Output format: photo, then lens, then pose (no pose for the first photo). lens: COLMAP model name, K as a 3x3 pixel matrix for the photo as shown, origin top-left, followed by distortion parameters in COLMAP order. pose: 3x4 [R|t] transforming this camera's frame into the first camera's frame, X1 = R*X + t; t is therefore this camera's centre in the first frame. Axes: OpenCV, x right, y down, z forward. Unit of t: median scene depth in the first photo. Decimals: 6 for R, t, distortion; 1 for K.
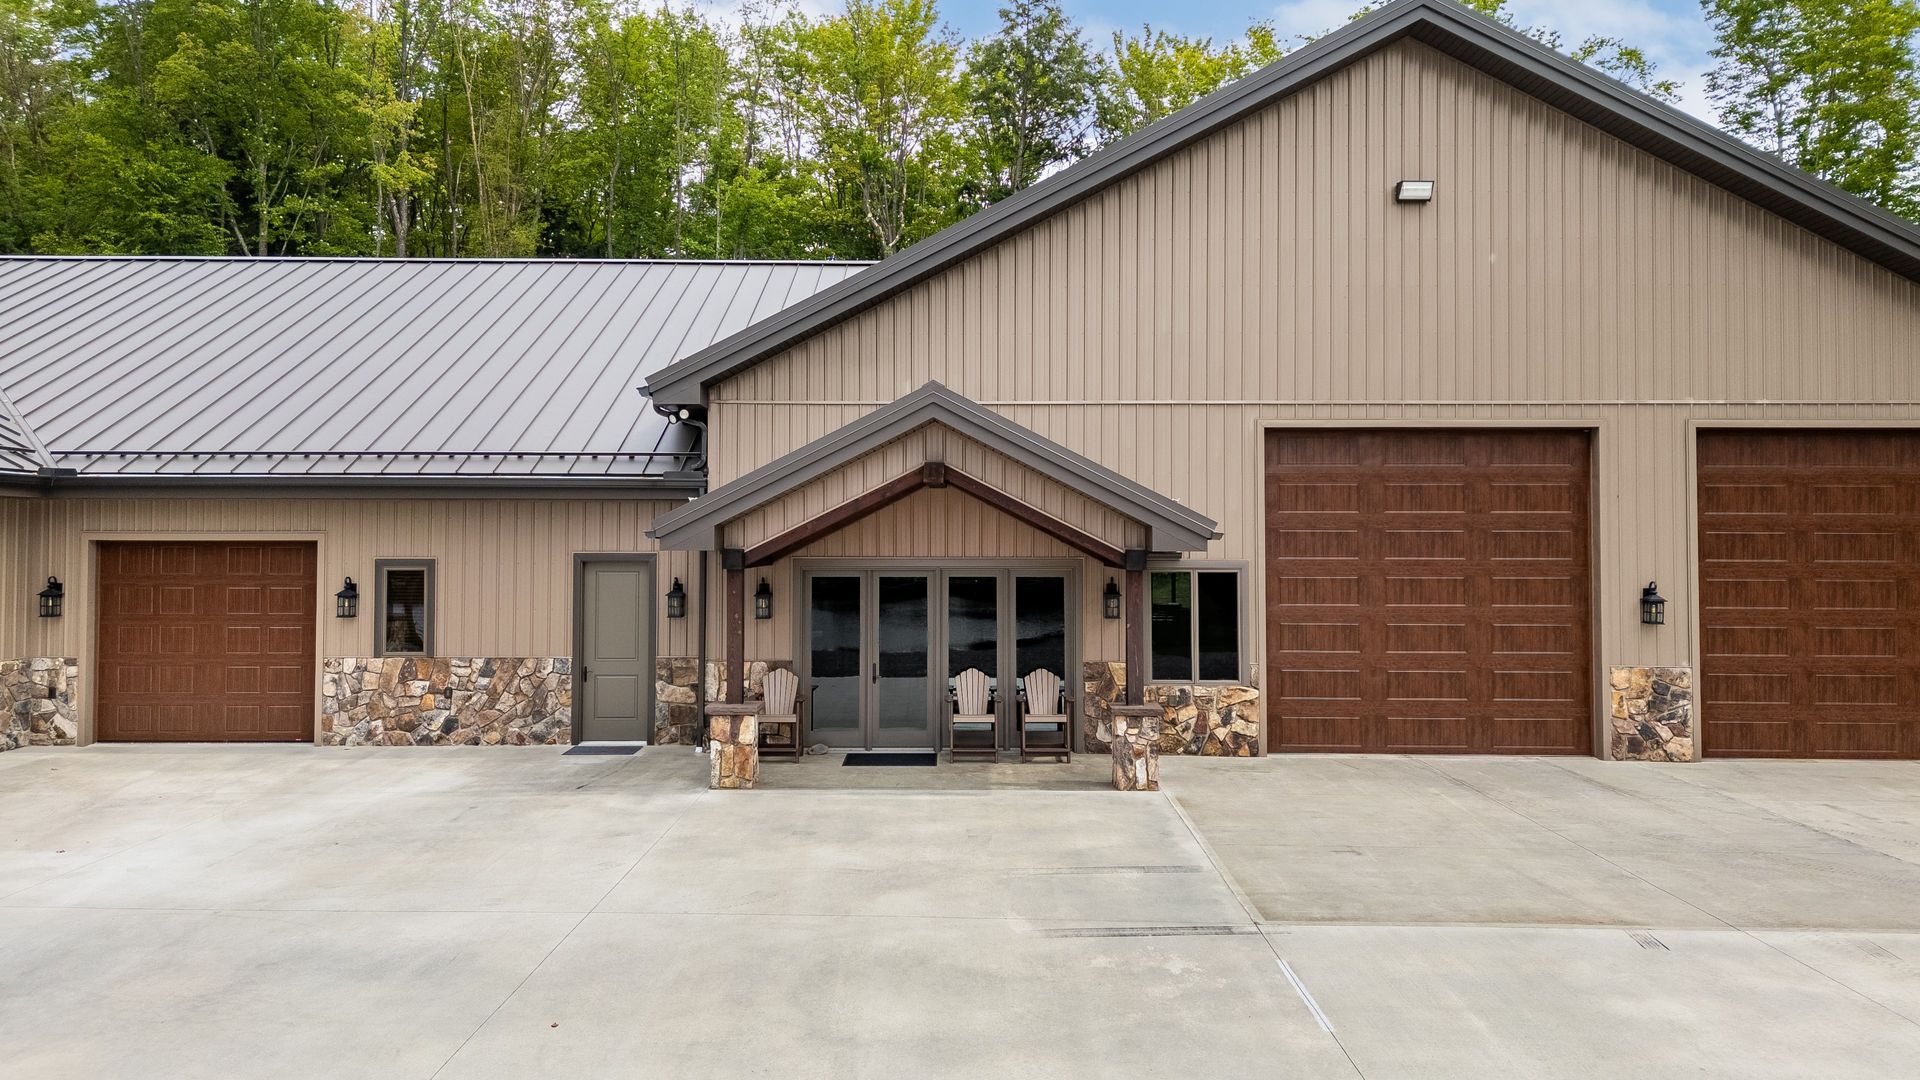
lens RADIAL K [[1347.1, 0, 943.0], [0, 1347.1, 517.2], [0, 0, 1]] dist [0.081294, -0.069206]
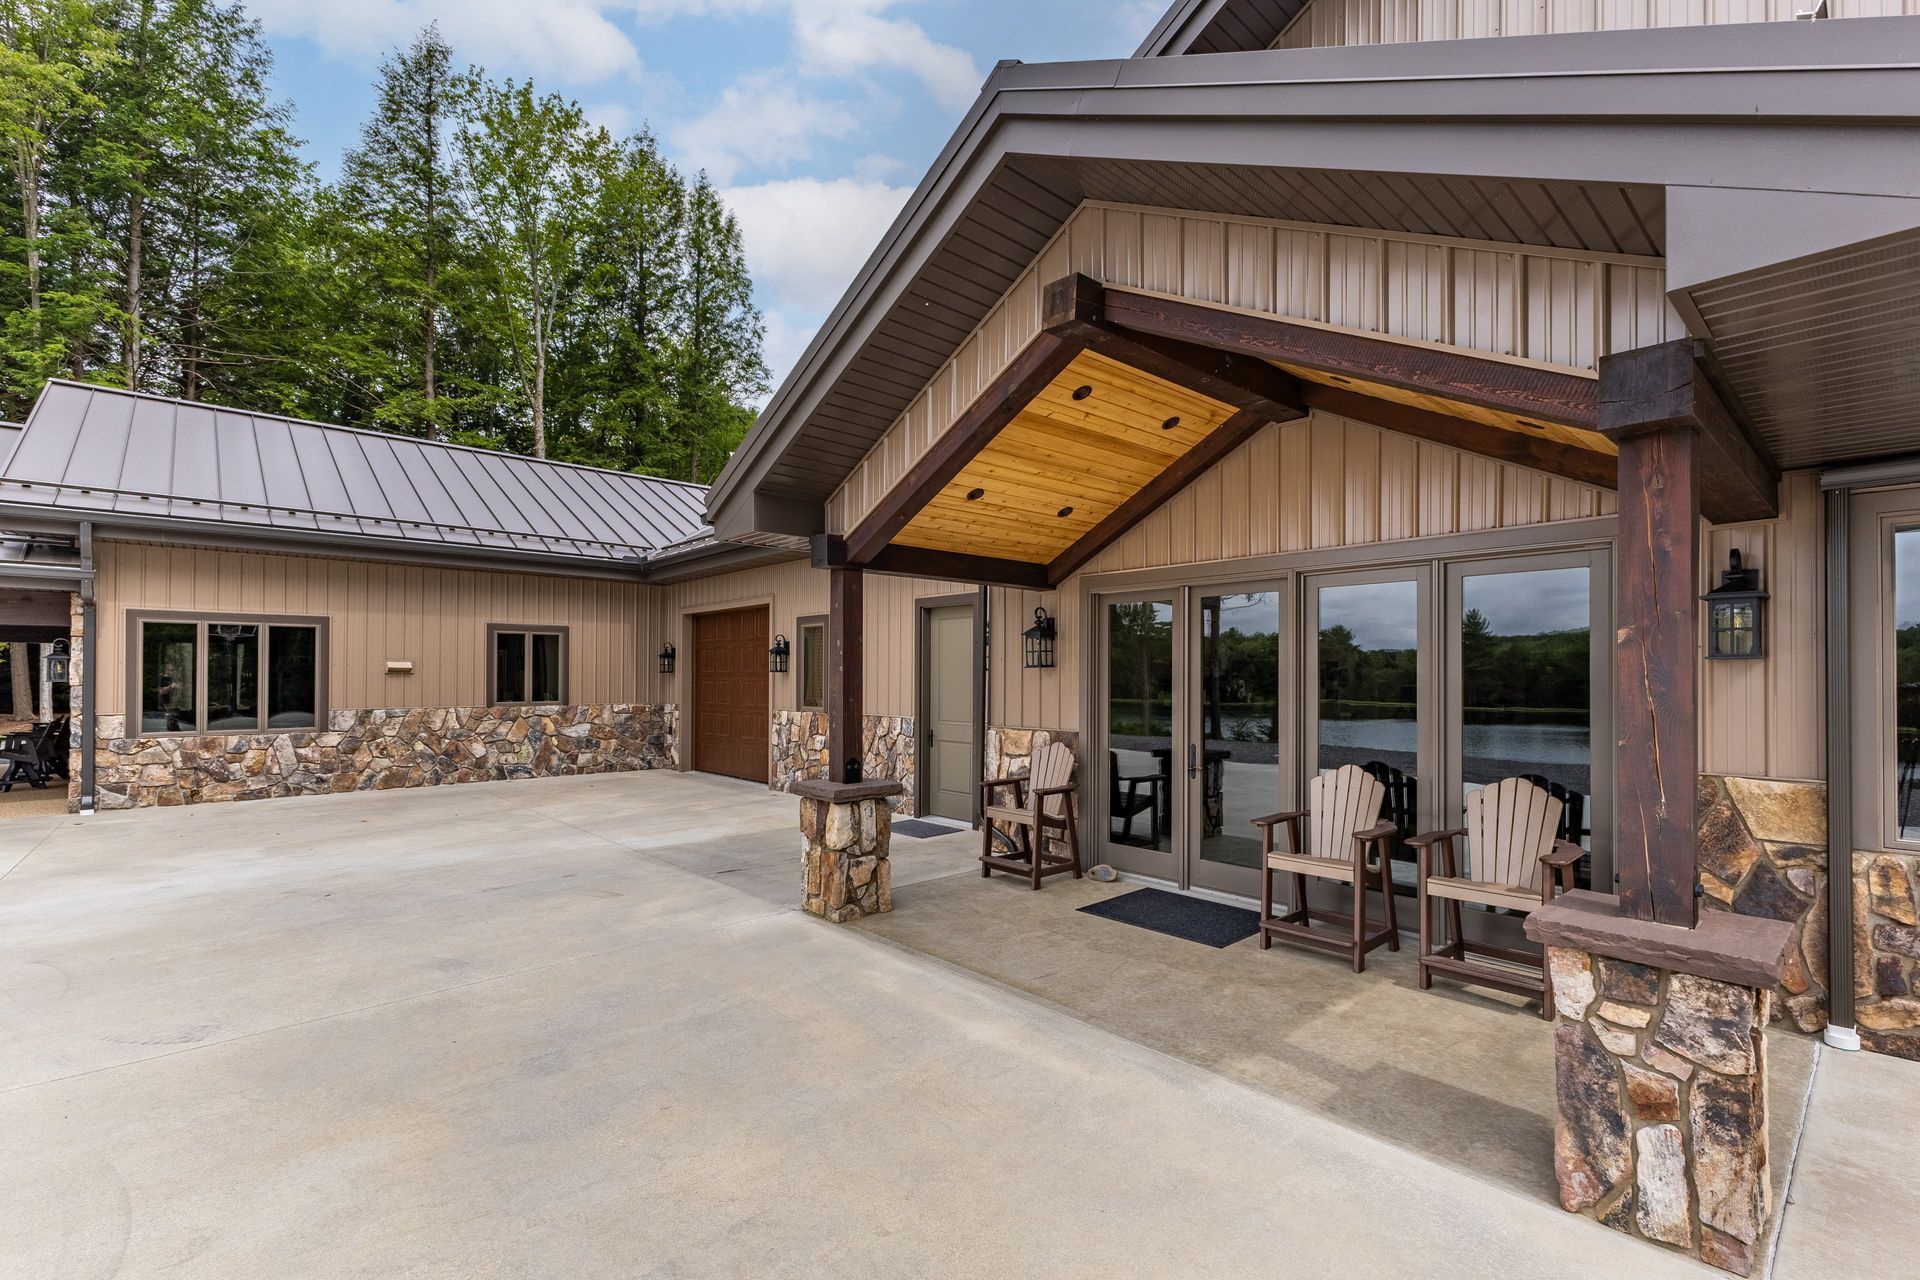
lens RADIAL K [[845.4, 0, 965.9], [0, 845.4, 669.9], [0, 0, 1]] dist [0.015370, -0.000081]
pose [[0.685059, -0.005777, -0.728465, 0.150528], [0.008607, 0.999963, 0.000163, 0.074920], [0.728437, -0.006381, 0.685083, 0.672091]]
